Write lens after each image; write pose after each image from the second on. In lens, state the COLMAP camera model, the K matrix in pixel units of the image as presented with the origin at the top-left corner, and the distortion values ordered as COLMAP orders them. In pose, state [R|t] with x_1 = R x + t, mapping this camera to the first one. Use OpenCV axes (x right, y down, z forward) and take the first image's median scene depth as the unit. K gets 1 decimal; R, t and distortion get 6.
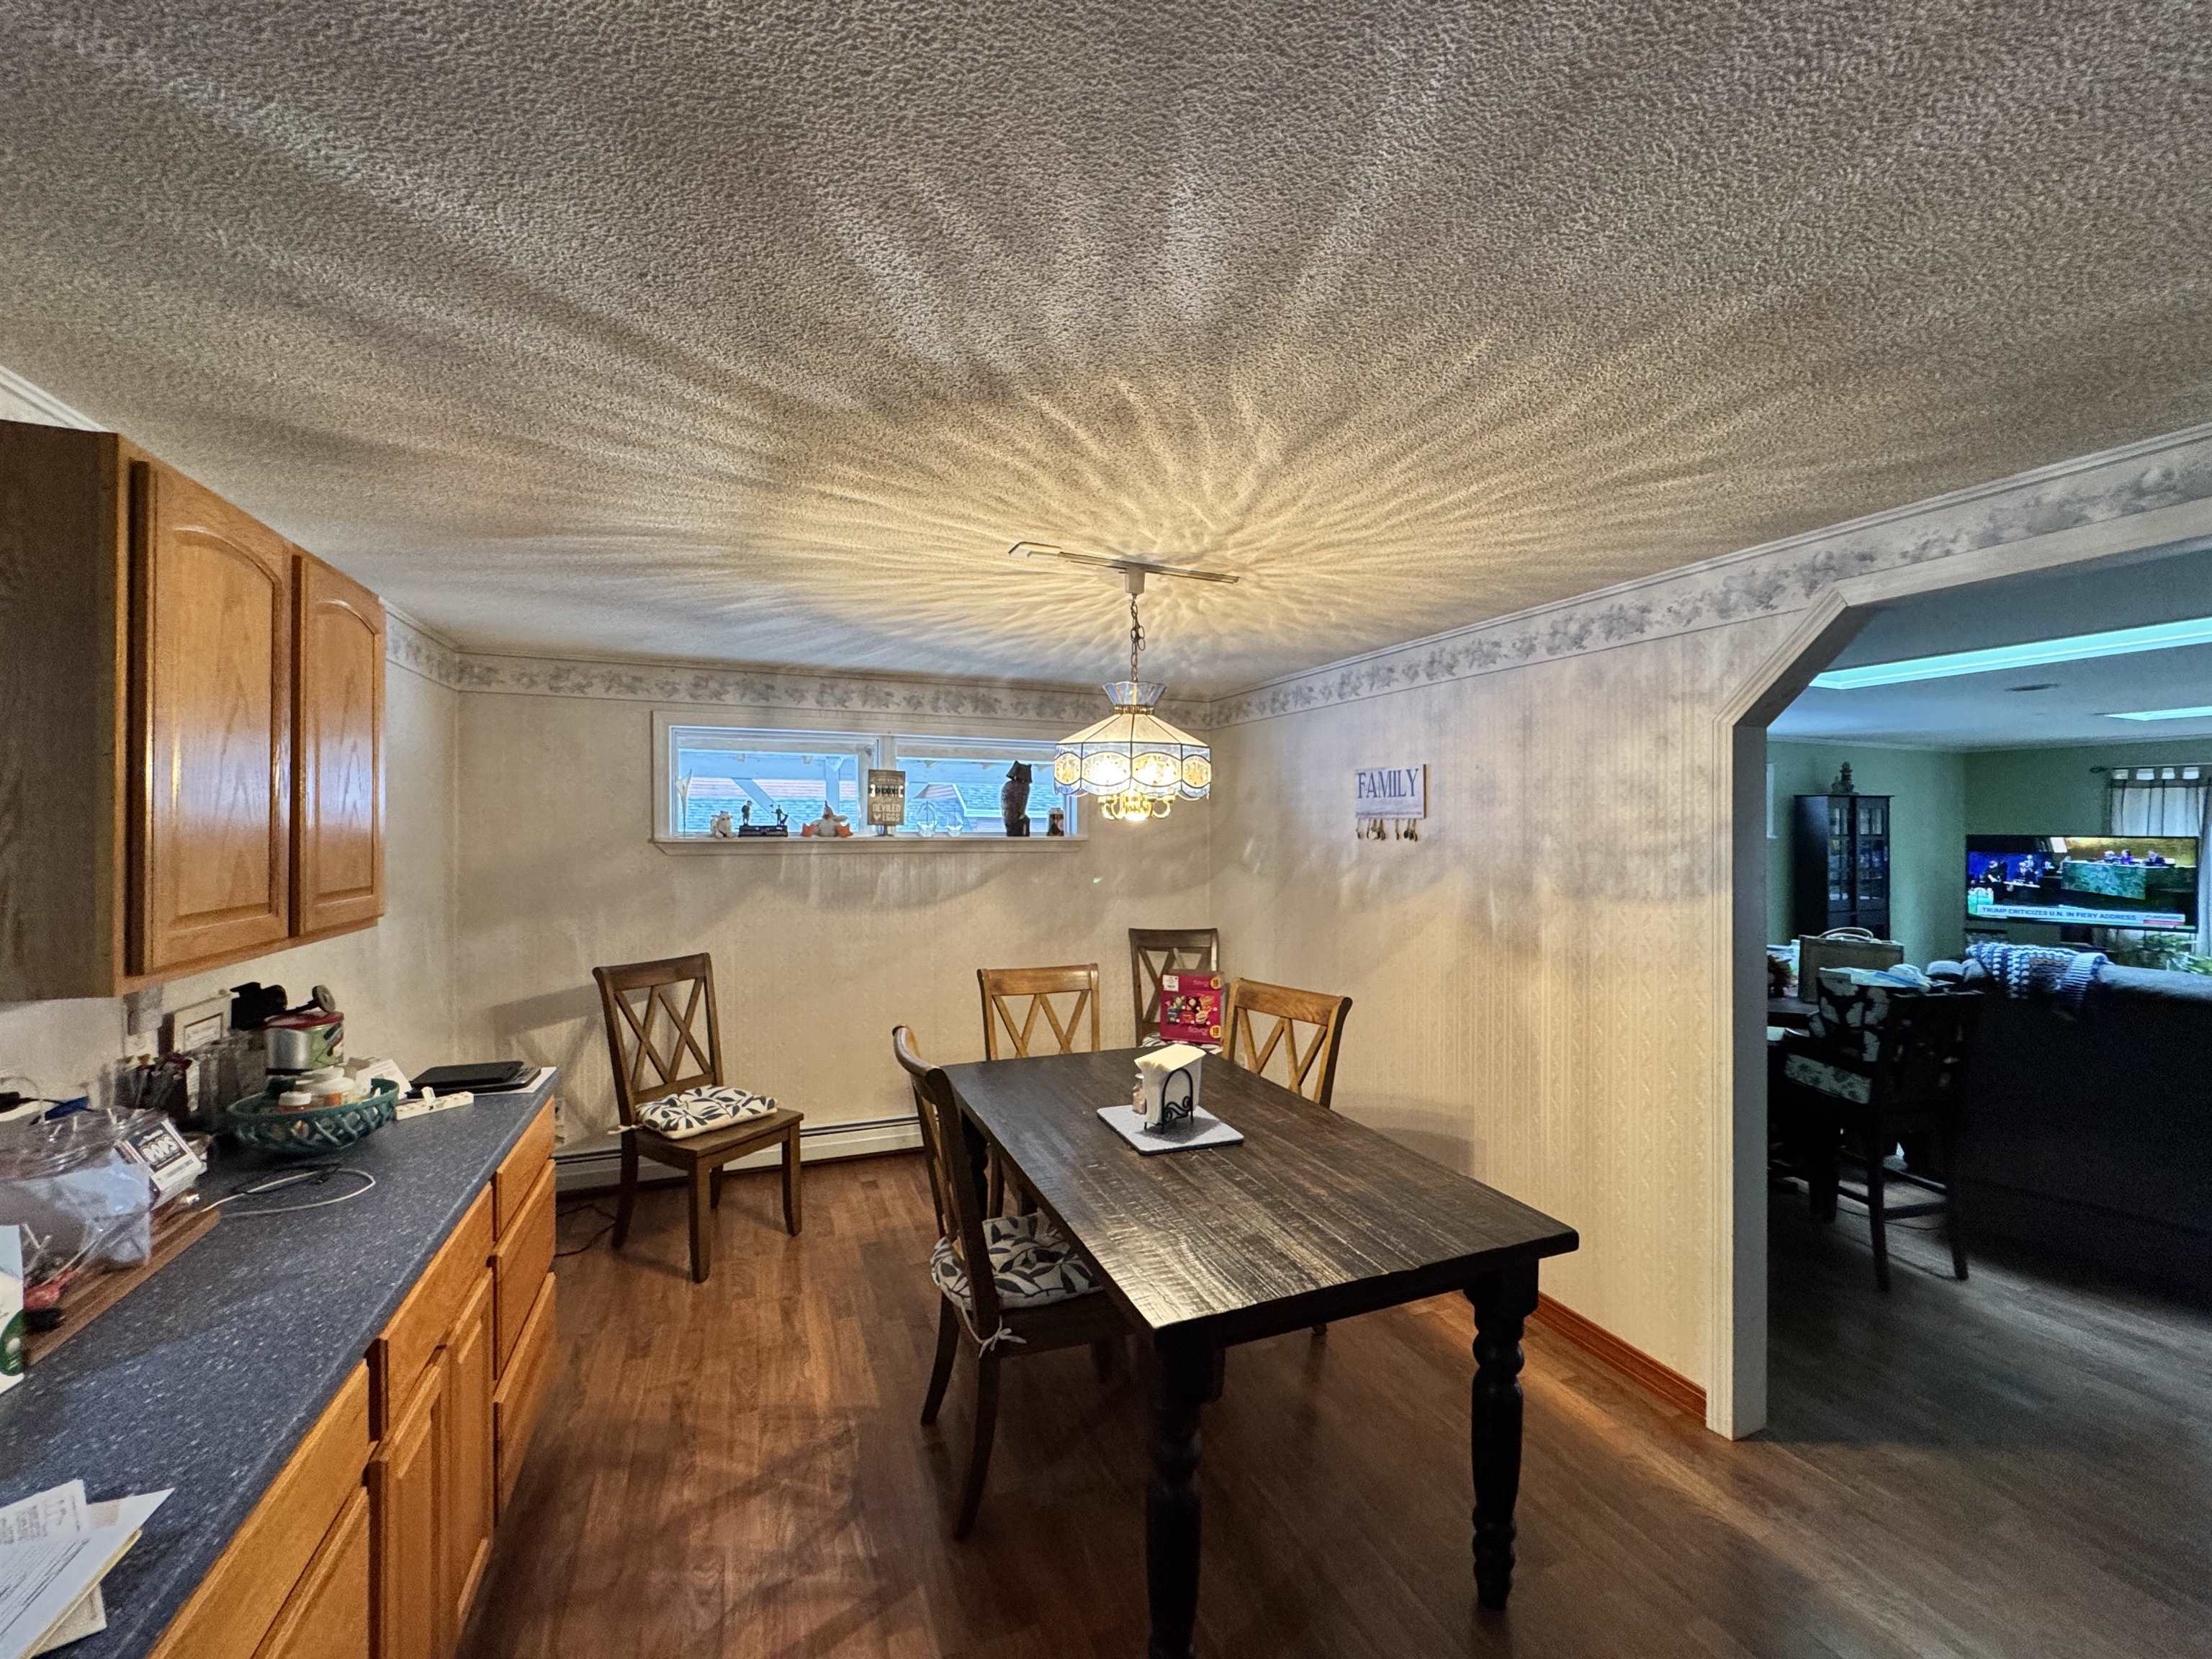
lens RADIAL K [[884.6, 0, 1104.2], [0, 884.6, 827.5], [0, 0, 1]] dist [-0.003234, 0.000770]
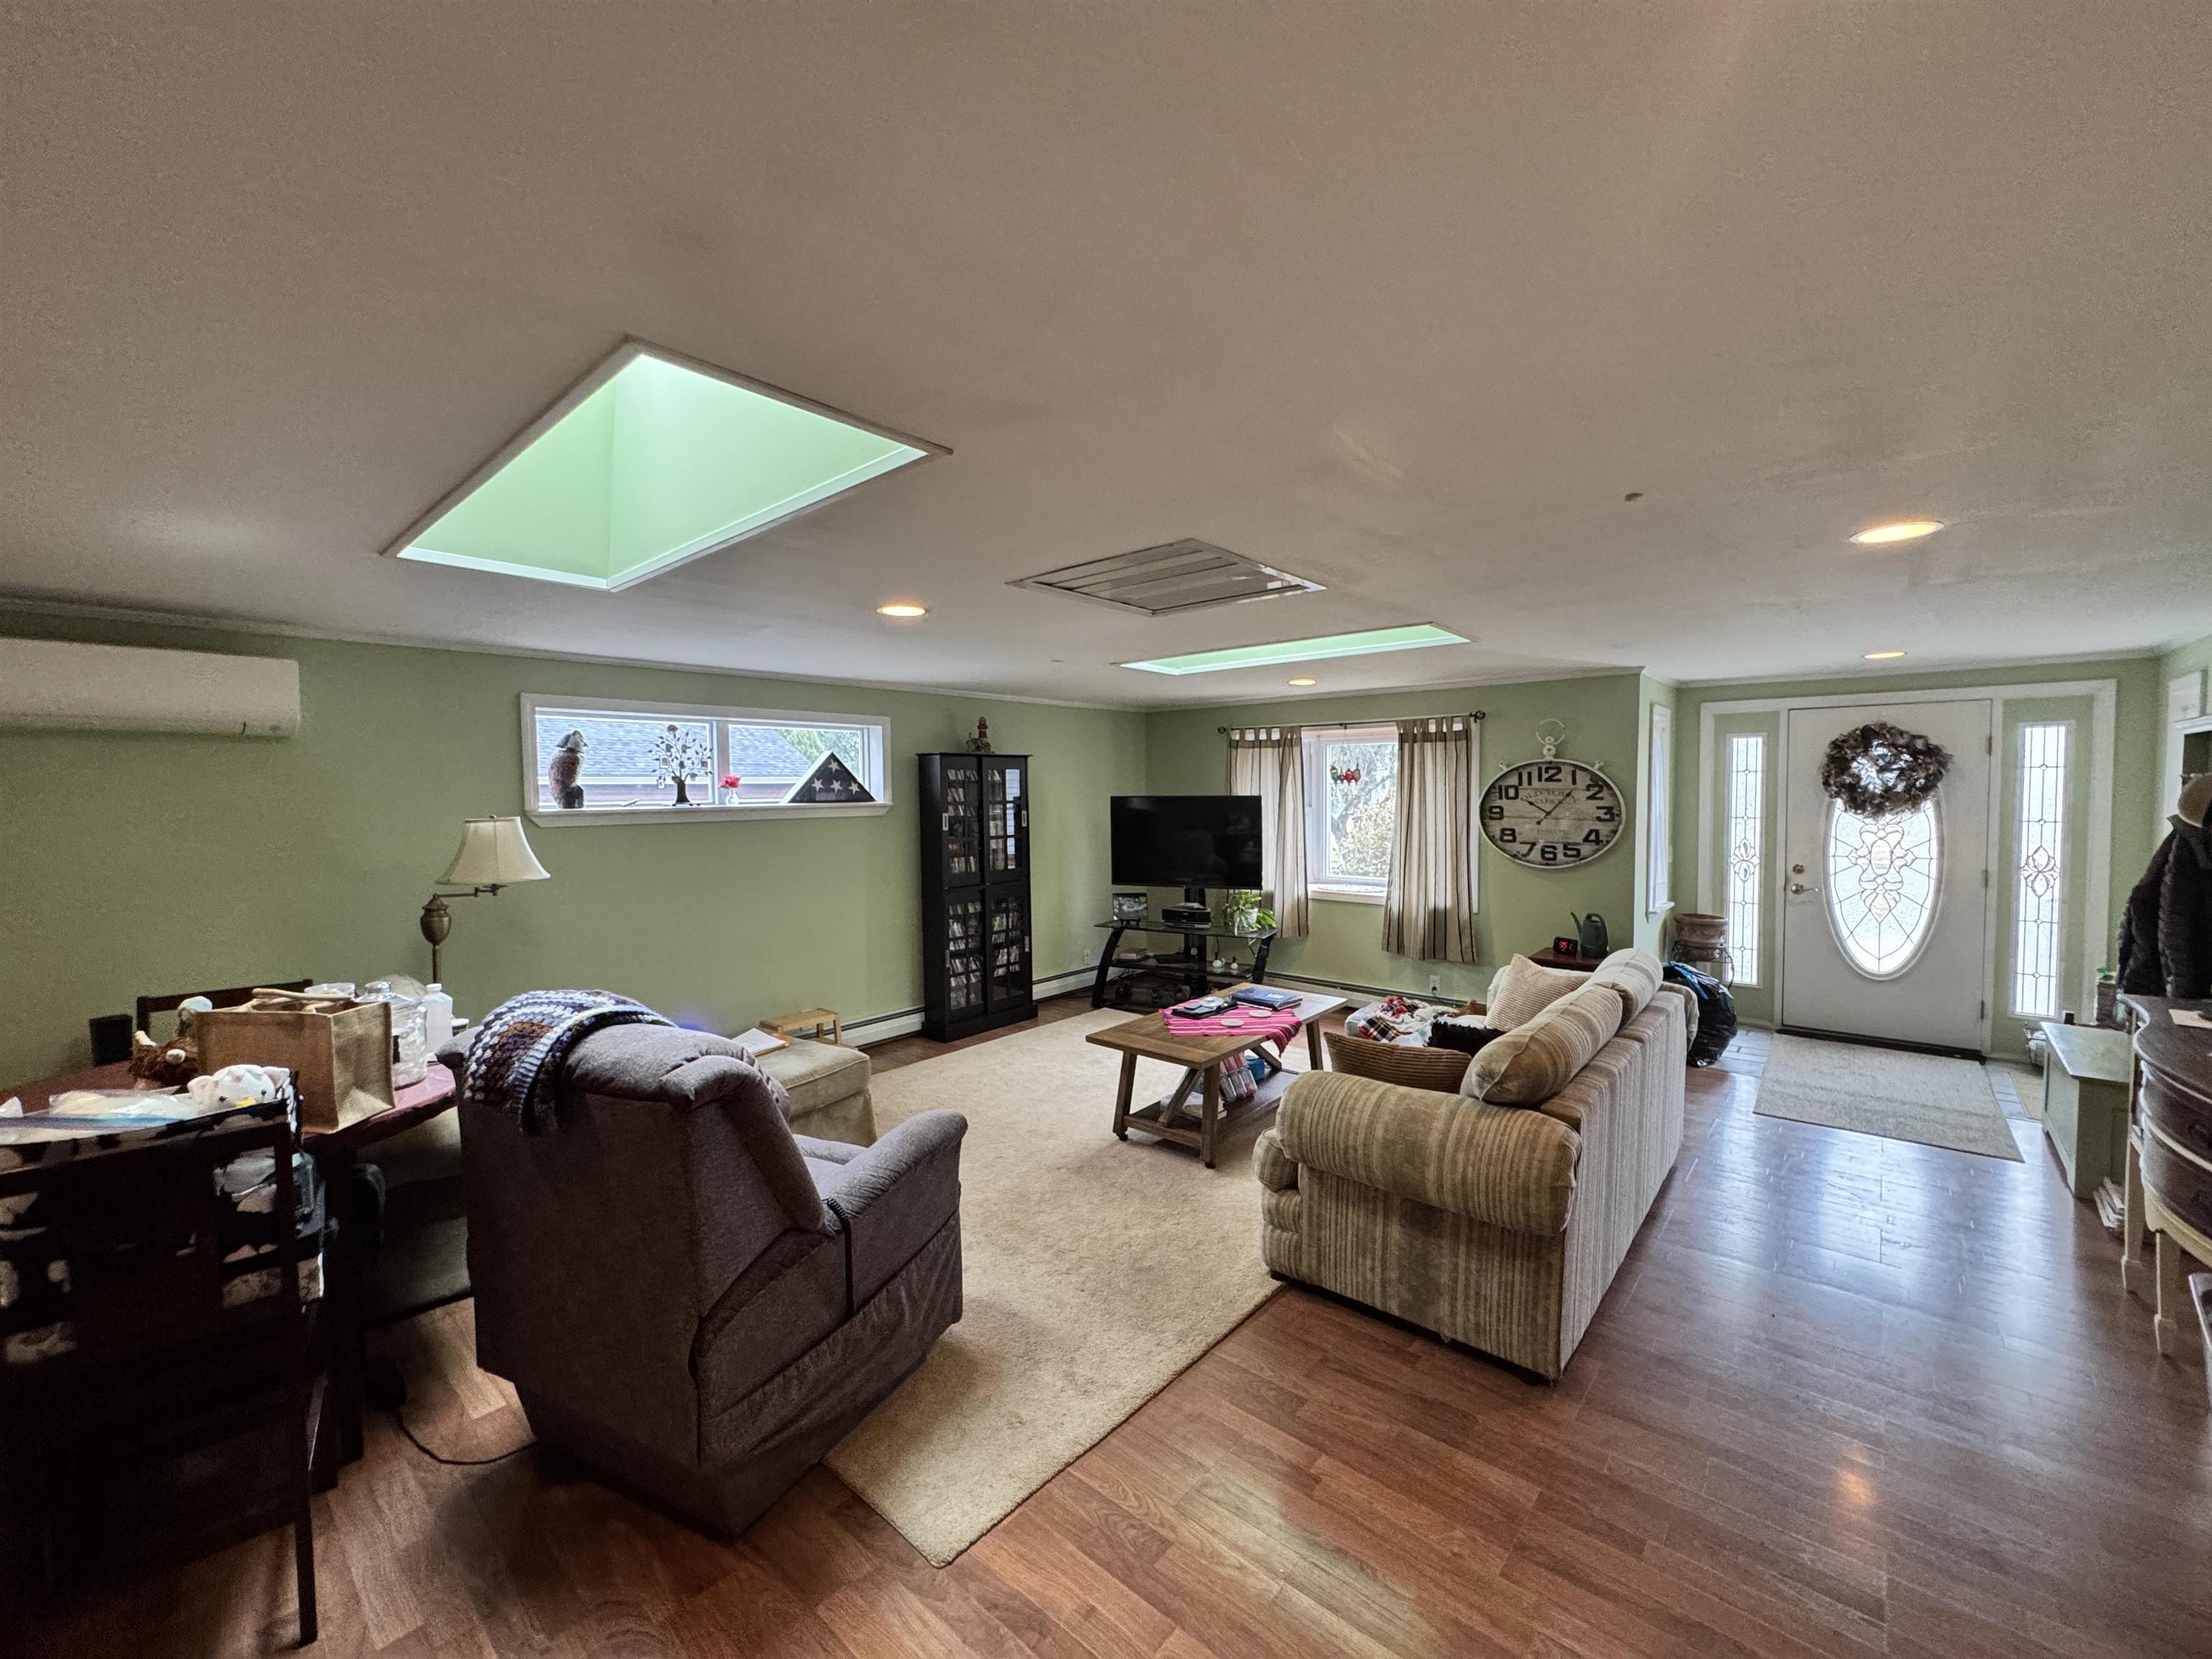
lens RADIAL K [[884.6, 0, 1101.1], [0, 884.6, 828.4], [0, 0, 1]] dist [-0.003234, 0.000770]
pose [[0.894018, -0.033046, 0.446810, 1.123768], [0.014205, 0.998865, 0.045454, -0.001587], [-0.447806, -0.034290, 0.893473, 0.304251]]
